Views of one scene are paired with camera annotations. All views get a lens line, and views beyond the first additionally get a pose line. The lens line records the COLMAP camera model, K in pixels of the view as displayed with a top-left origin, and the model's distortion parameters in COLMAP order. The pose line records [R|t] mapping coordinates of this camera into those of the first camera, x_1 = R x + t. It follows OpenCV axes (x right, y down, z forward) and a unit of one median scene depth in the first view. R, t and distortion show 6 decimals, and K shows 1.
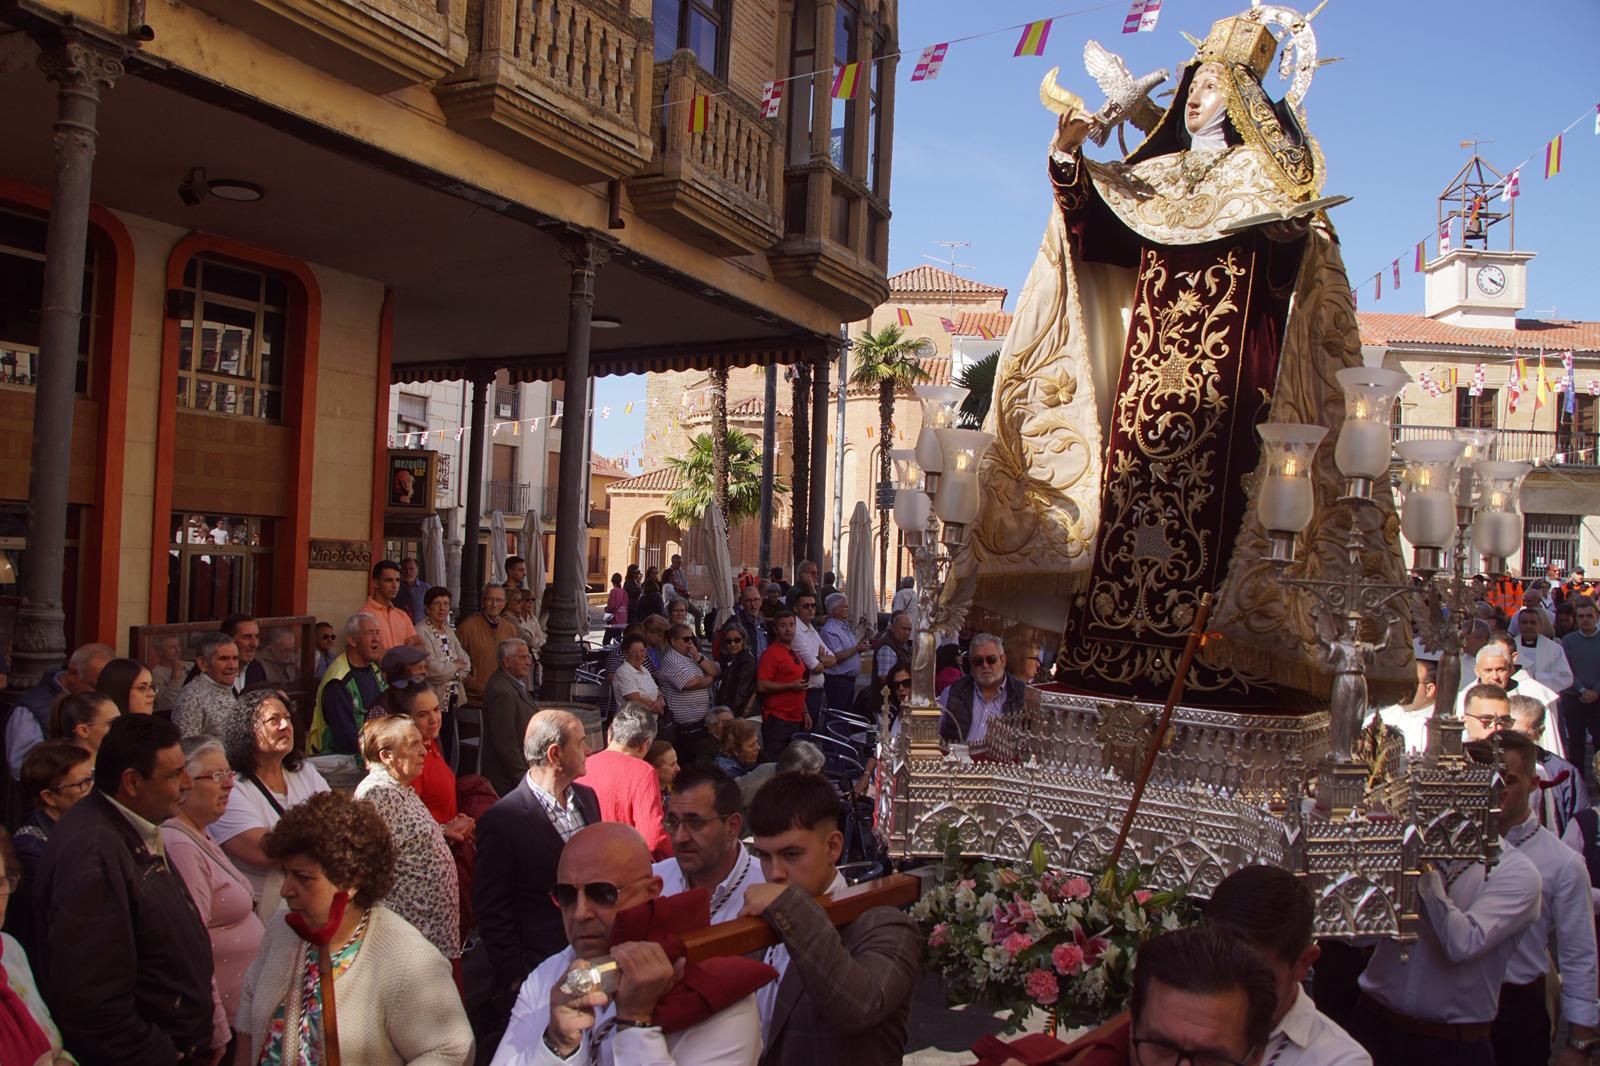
lens RADIAL K [[1270.4, 0, 785.6], [0, 1270.4, 538.3], [0, 0, 1]] dist [-0.166676, 0.137456]
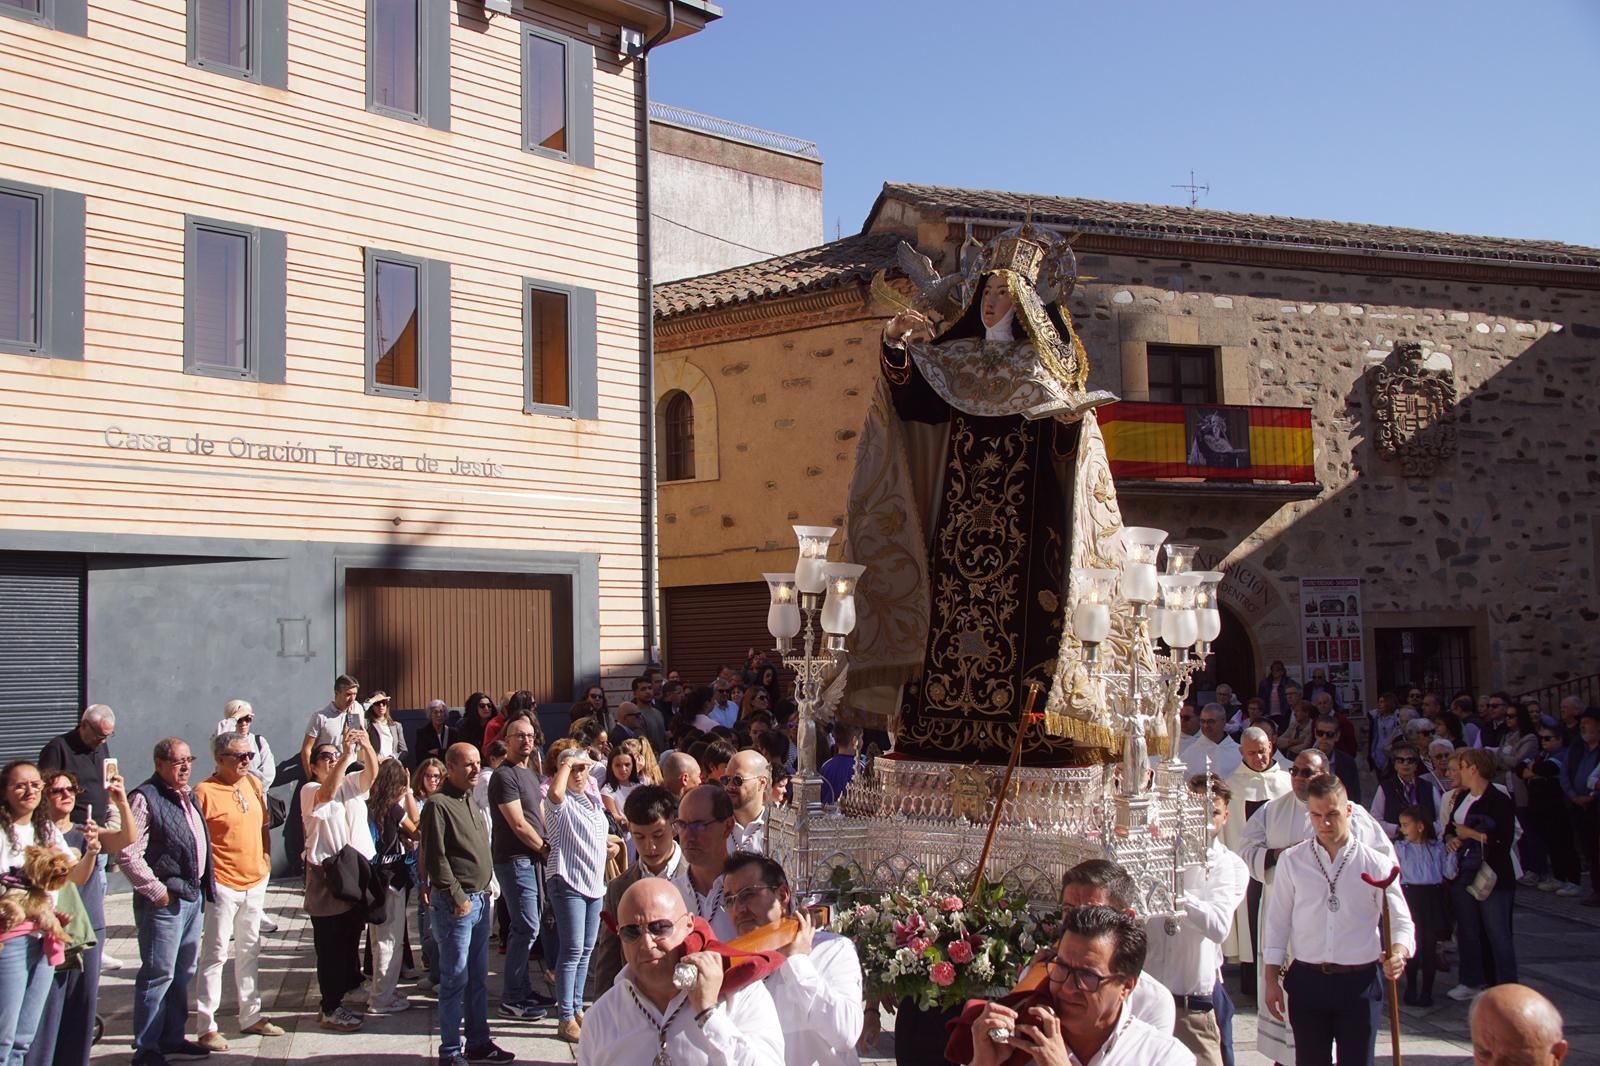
lens RADIAL K [[1534.9, 0, 795.5], [0, 1534.9, 538.5], [0, 0, 1]] dist [-0.121823, 0.219902]
pose [[0.946841, -0.021495, 0.320982, -0.398101], [0.031157, 0.999202, -0.024995, -0.072273], [-0.320189, 0.033667, 0.946755, -0.472766]]
